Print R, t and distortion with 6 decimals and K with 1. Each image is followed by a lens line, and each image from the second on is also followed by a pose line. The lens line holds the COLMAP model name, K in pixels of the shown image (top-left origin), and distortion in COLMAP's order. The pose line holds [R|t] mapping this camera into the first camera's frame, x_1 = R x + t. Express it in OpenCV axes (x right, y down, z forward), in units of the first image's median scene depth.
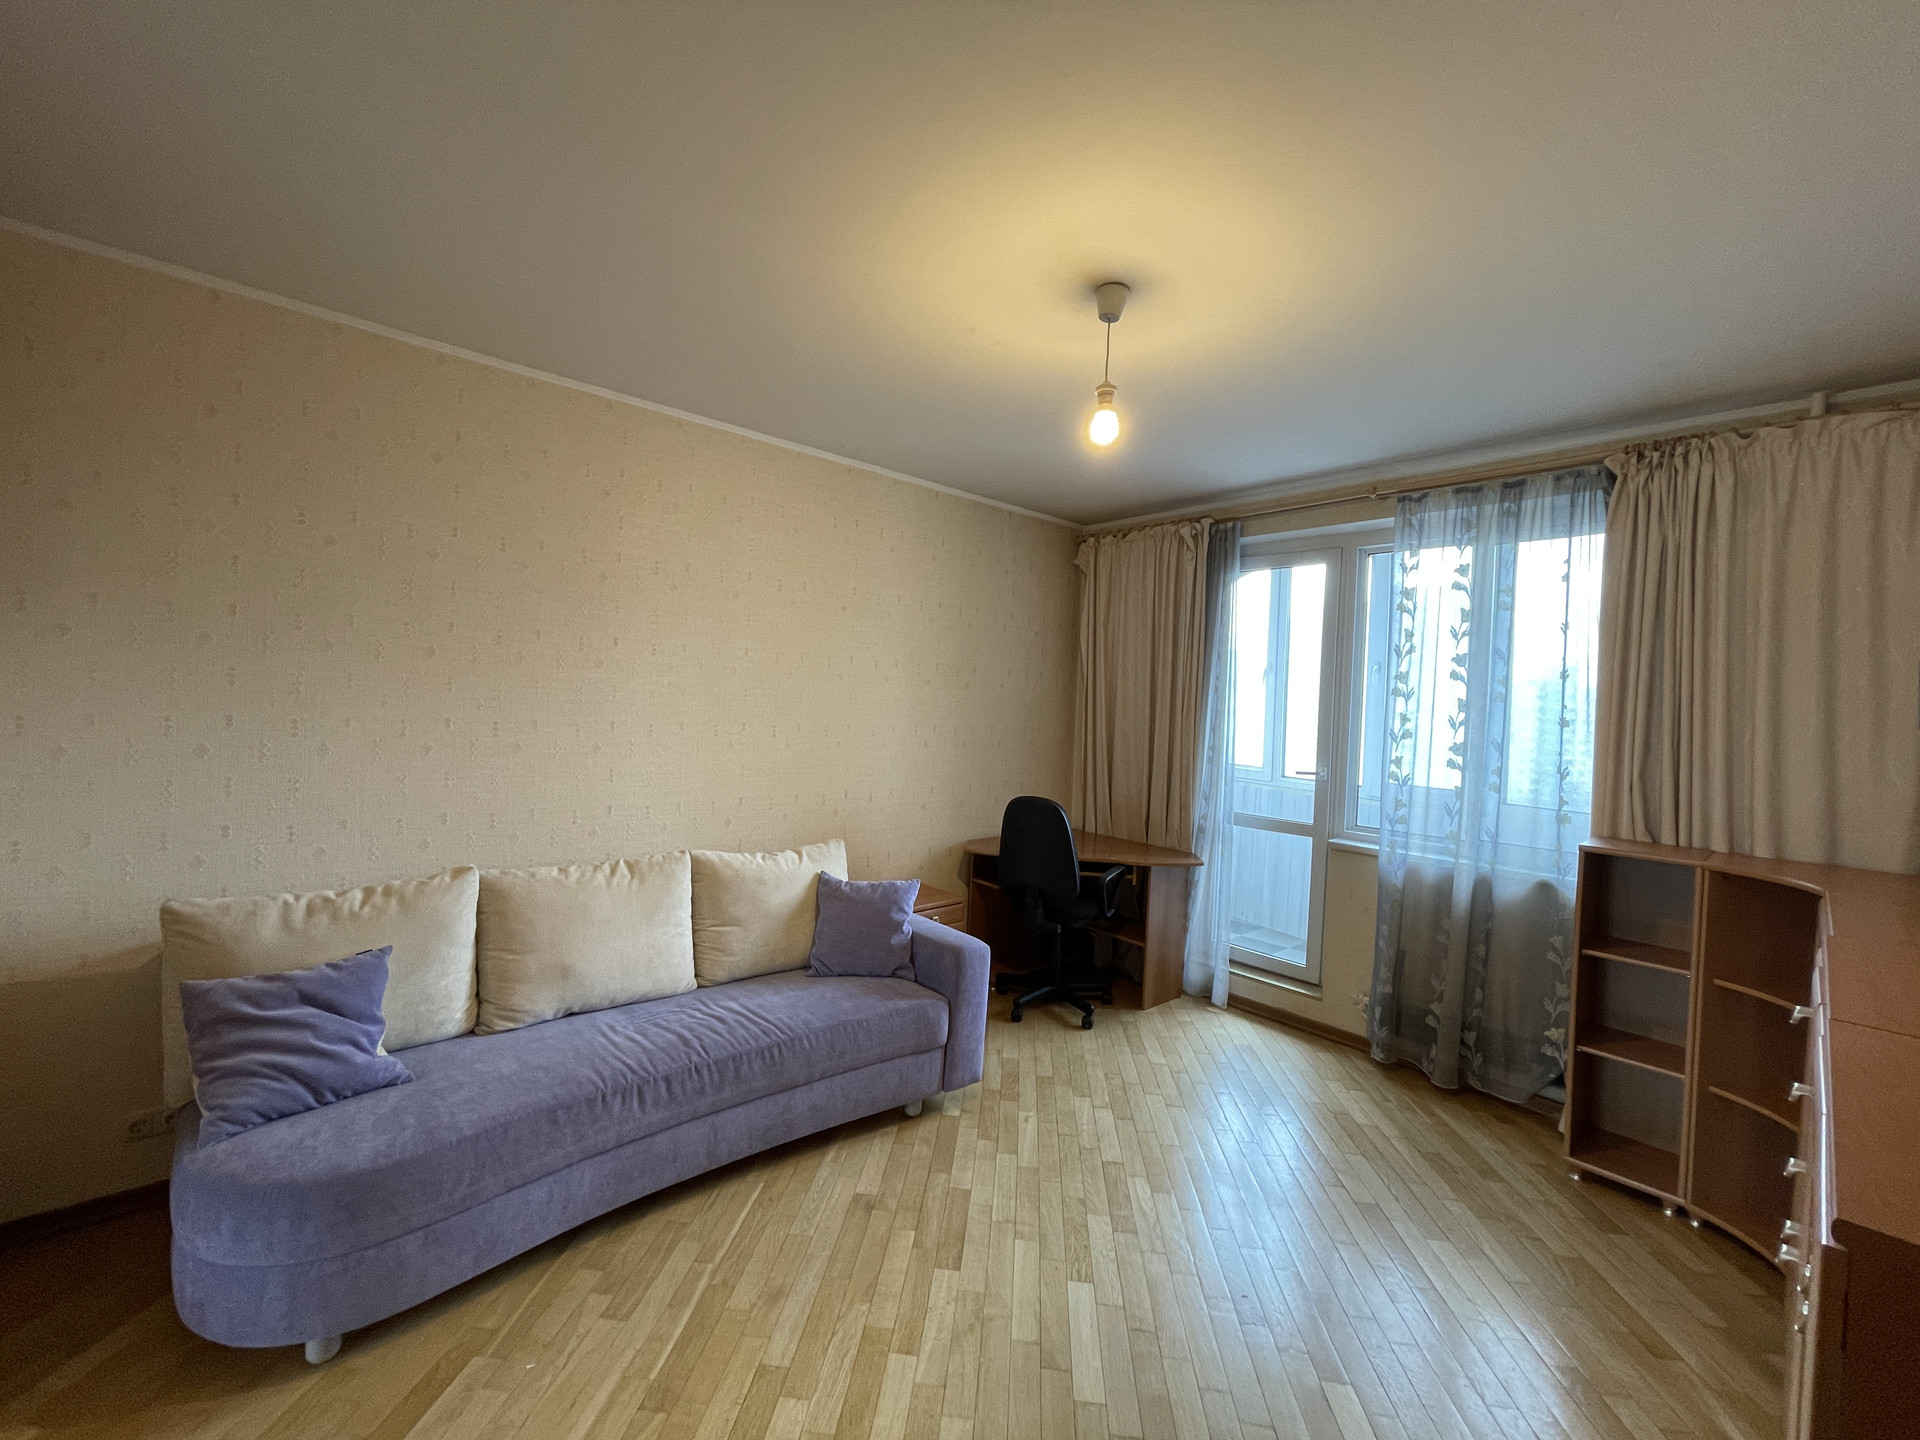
lens RADIAL K [[785.7, 0, 954.7], [0, 785.7, 711.5], [0, 0, 1]] dist [0.003645, 0.000115]
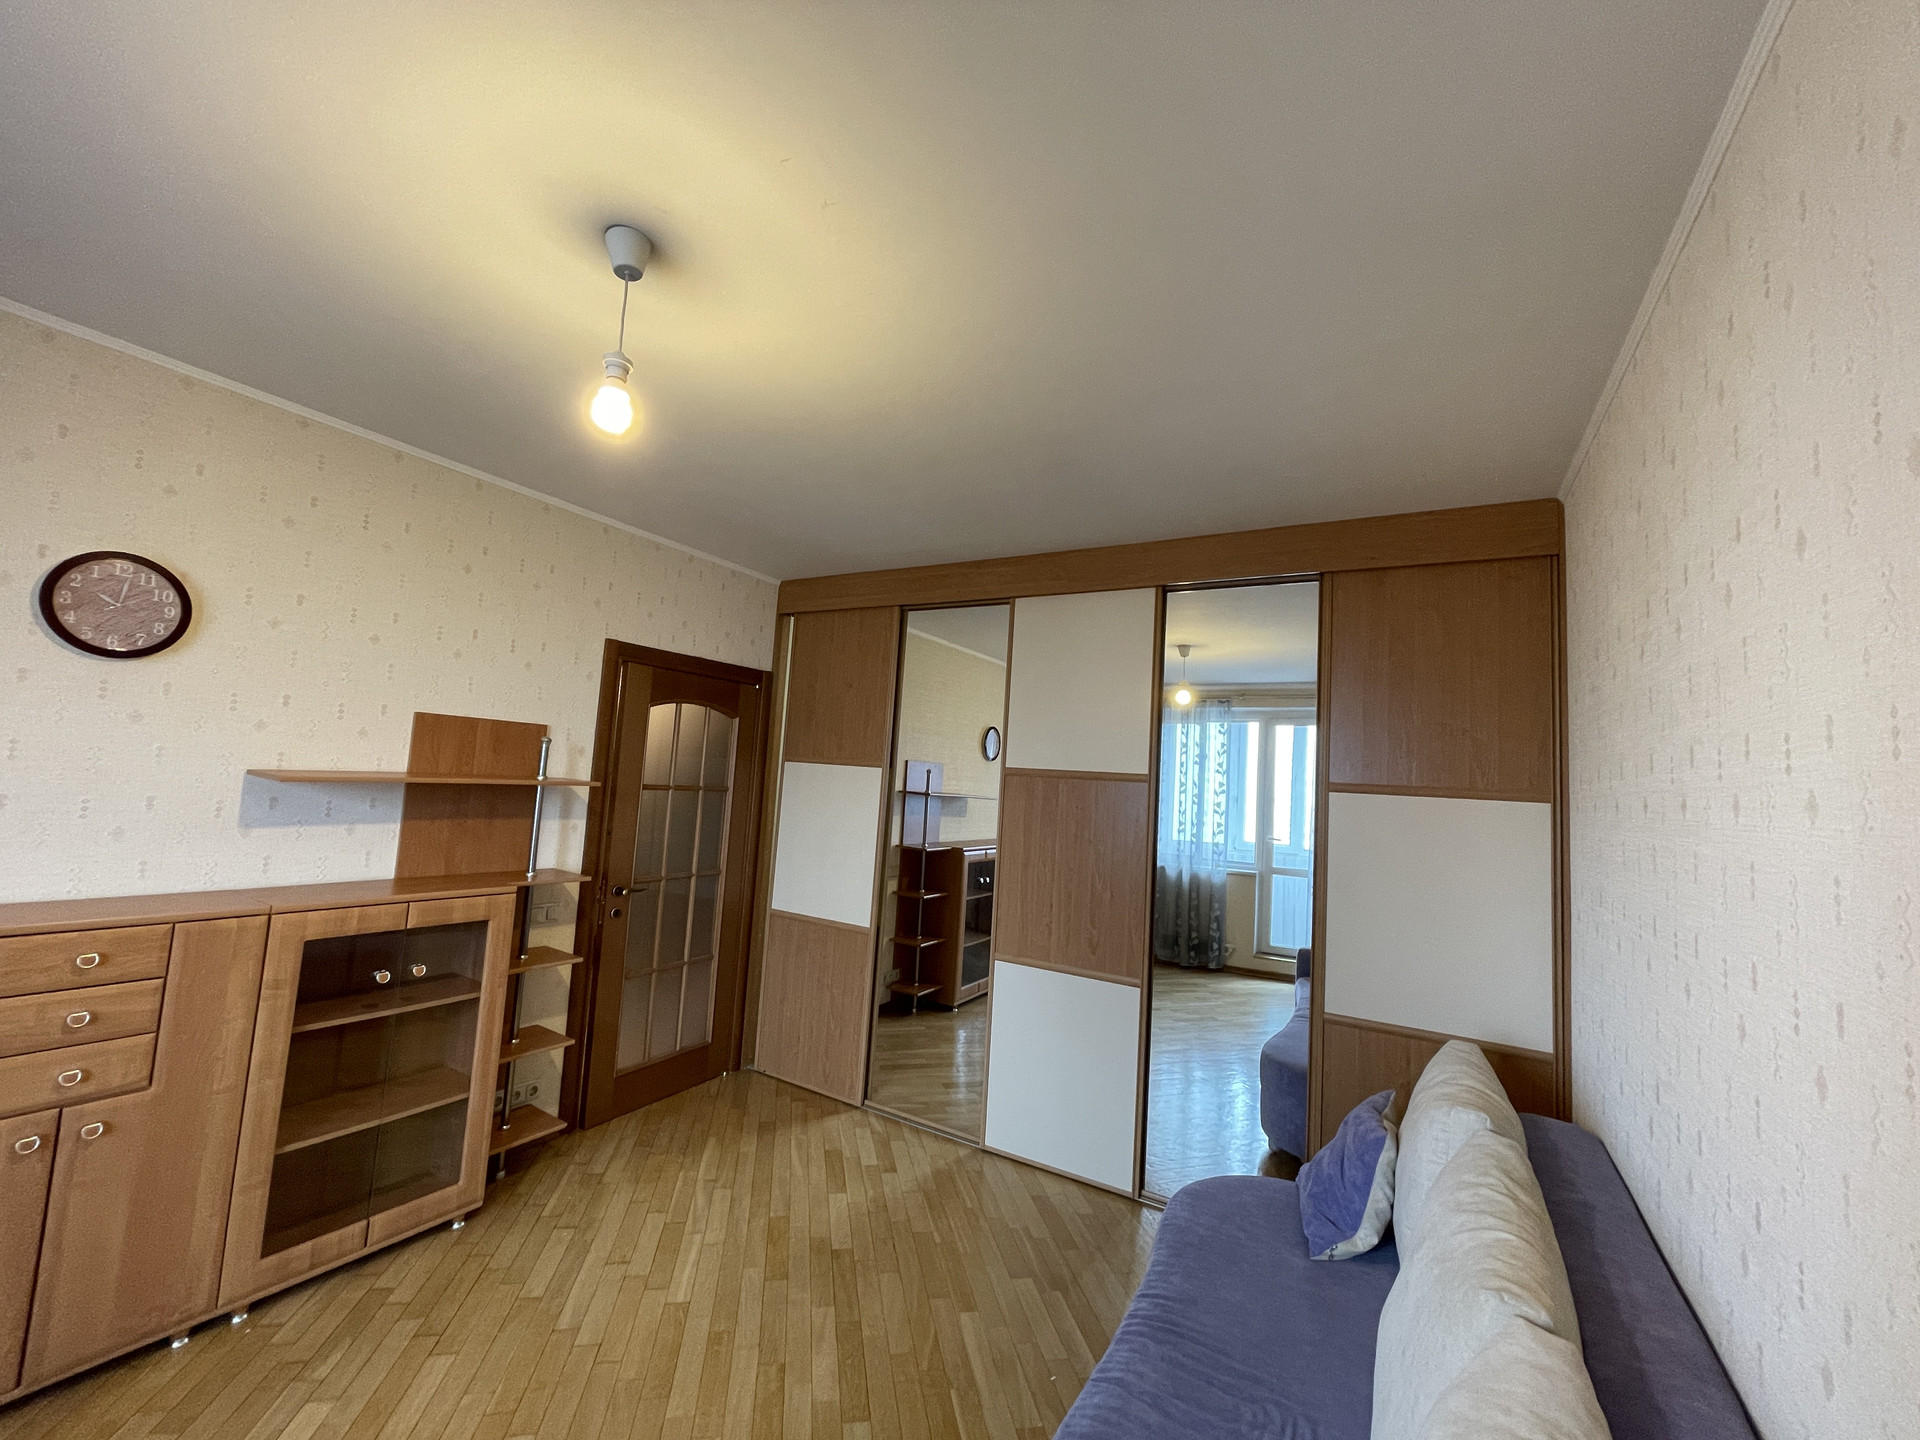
lens RADIAL K [[776.9, 0, 954.7], [0, 776.9, 712.9], [0, 0, 1]] dist [-0.008722, -0.000202]
pose [[-0.945459, -0.125049, -0.300783, 0.043940], [-0.101398, 0.990484, -0.093061, -0.024456], [0.309558, -0.057487, -0.949141, 1.112947]]
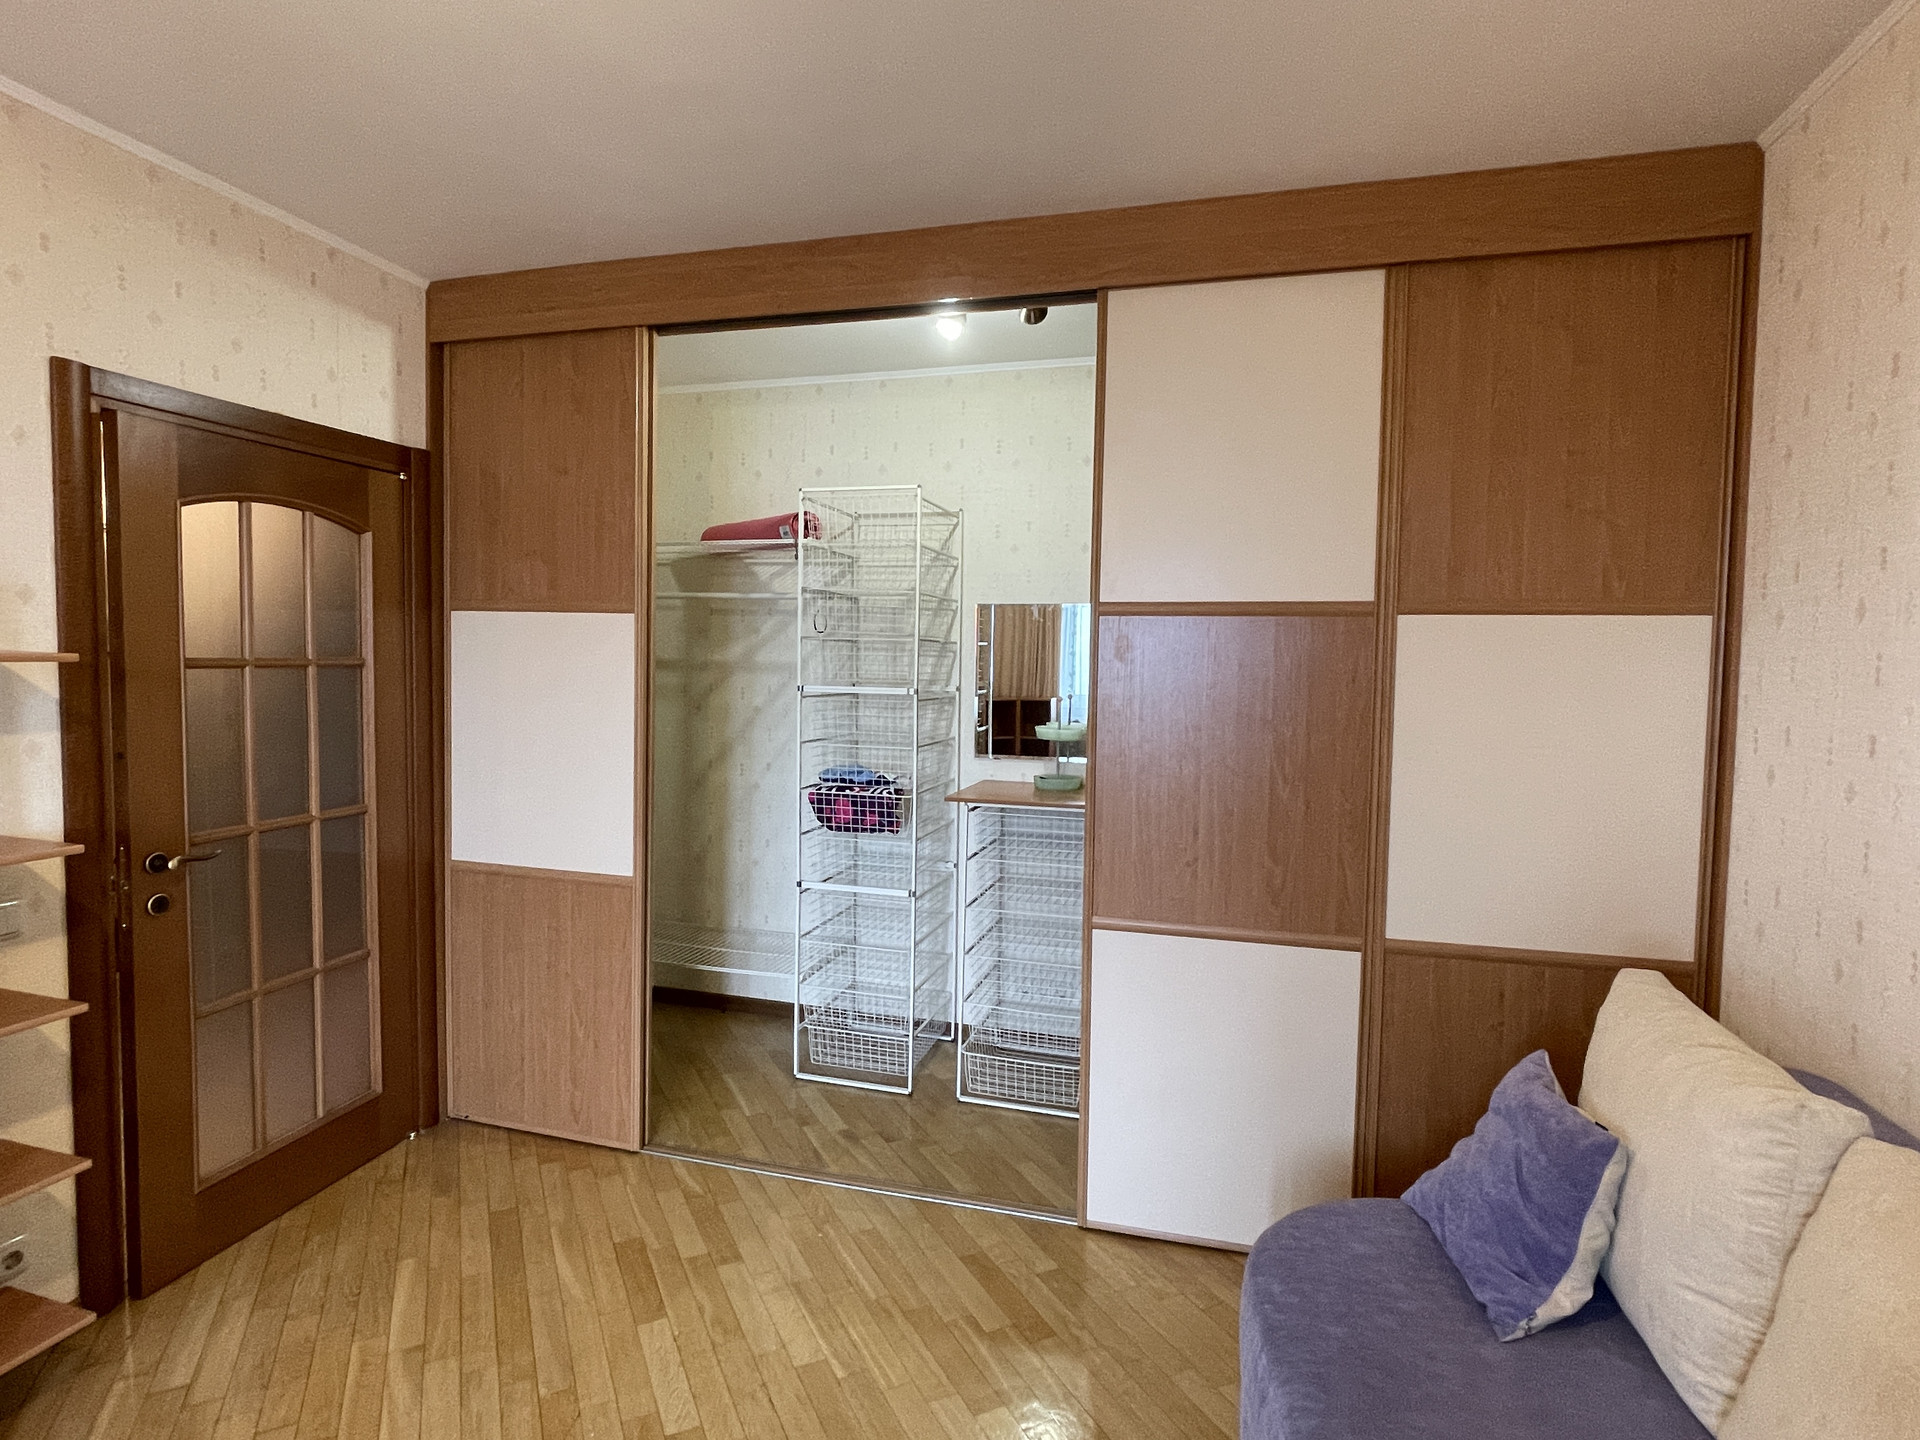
lens RADIAL K [[1007.5, 0, 957.6], [0, 1007.5, 714.6], [0, 0, 1]] dist [-0.022205, 0.011450]
pose [[-0.835906, -0.022656, -0.548404, 0.044611], [-0.051903, 0.997933, 0.037886, 0.000905], [0.546413, 0.060133, -0.835355, 0.865208]]
